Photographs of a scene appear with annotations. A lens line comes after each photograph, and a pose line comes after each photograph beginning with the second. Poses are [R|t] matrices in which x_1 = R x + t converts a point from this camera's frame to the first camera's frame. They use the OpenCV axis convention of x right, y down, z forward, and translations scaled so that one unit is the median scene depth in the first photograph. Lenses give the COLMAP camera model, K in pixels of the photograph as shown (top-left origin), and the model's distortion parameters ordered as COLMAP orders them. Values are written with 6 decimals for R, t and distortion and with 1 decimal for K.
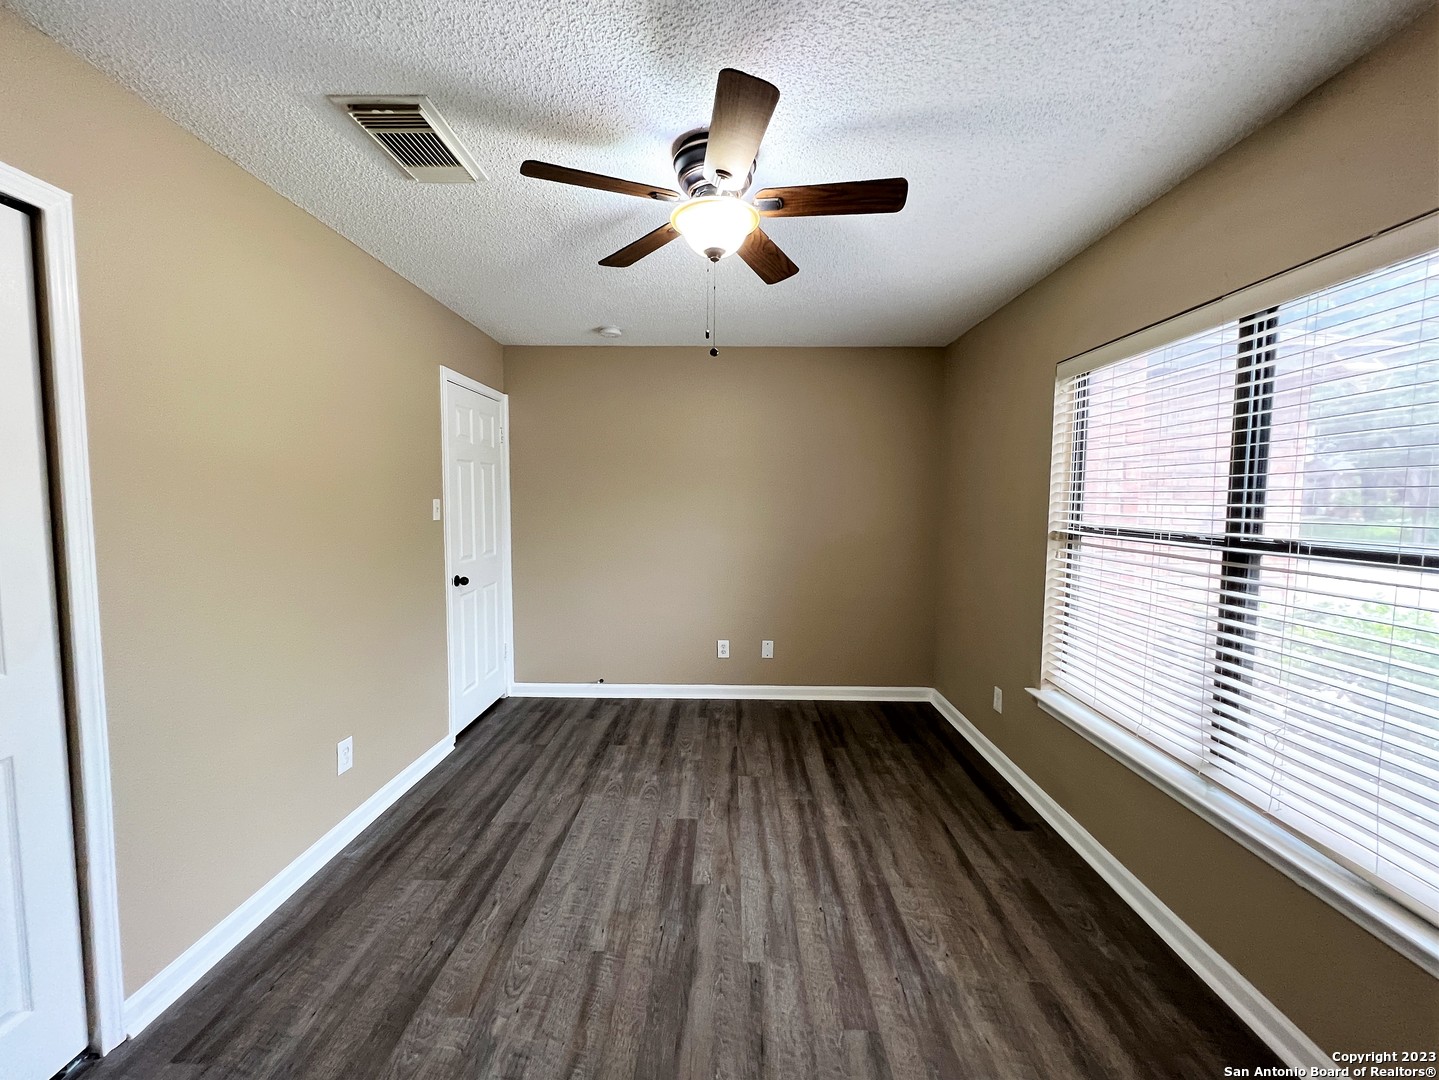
lens RADIAL K [[573.5, 0, 720.0], [0, 573.5, 539.4], [0, 0, 1]] dist [-0.003094, 0.001269]
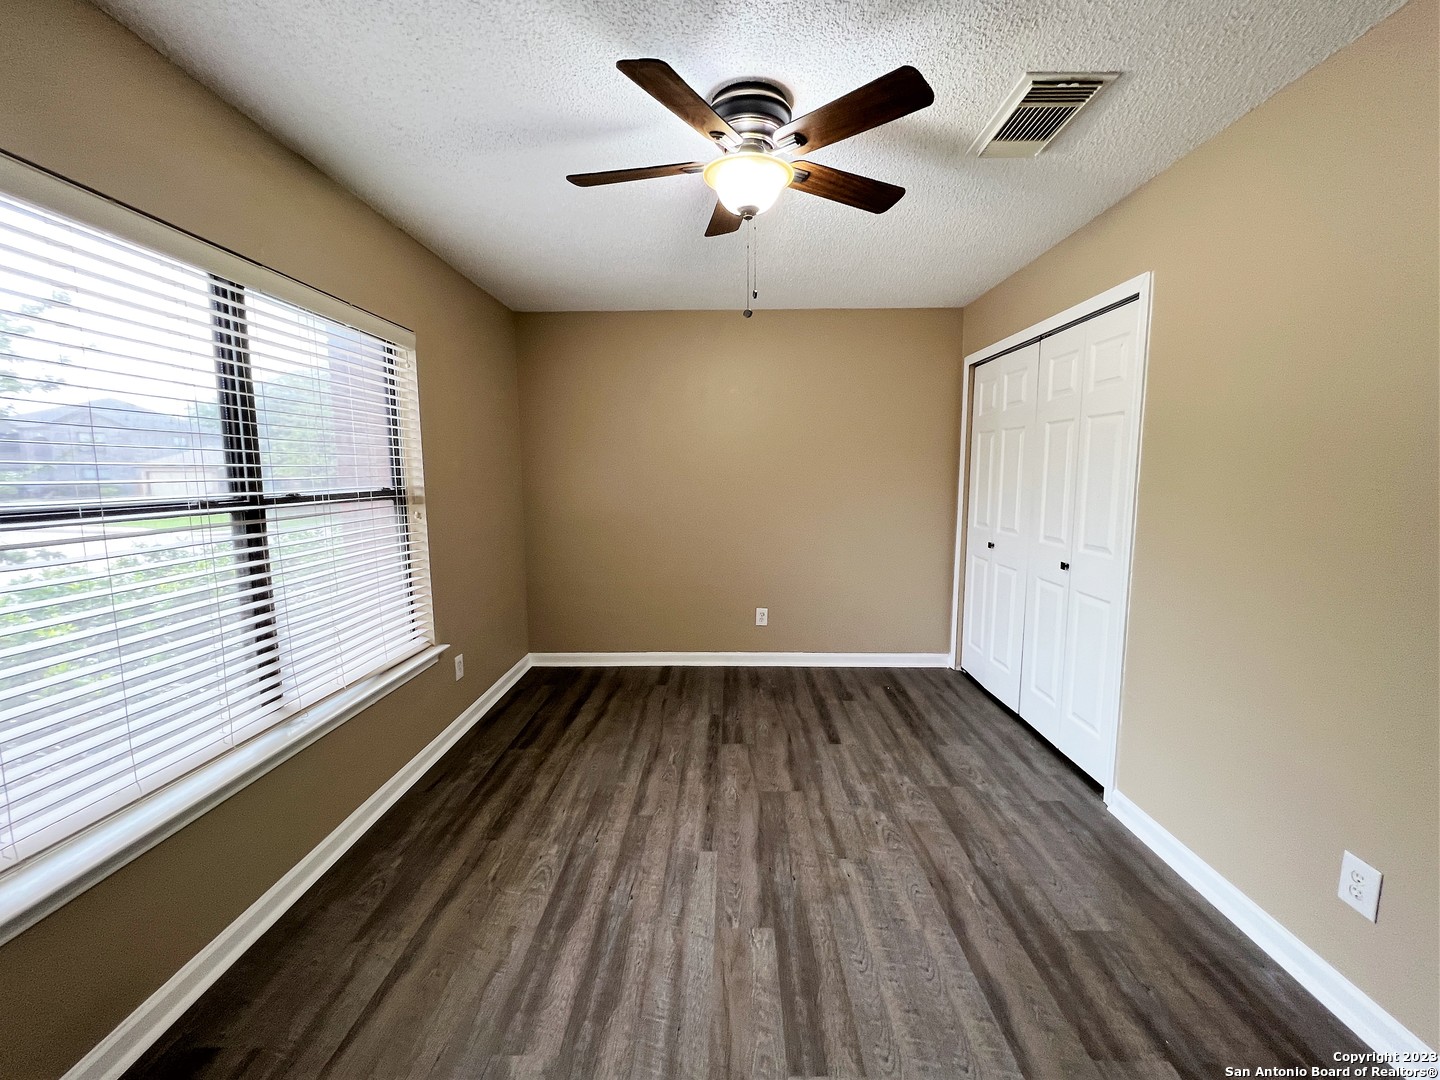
lens RADIAL K [[576.6, 0, 720.4], [0, 576.6, 538.7], [0, 0, 1]] dist [-0.001033, 0.000257]
pose [[-0.999989, -0.004596, -0.000010, 0.032746], [-0.004513, 0.981614, 0.190824, -0.119235], [-0.000867, 0.190822, -0.981624, 1.843735]]
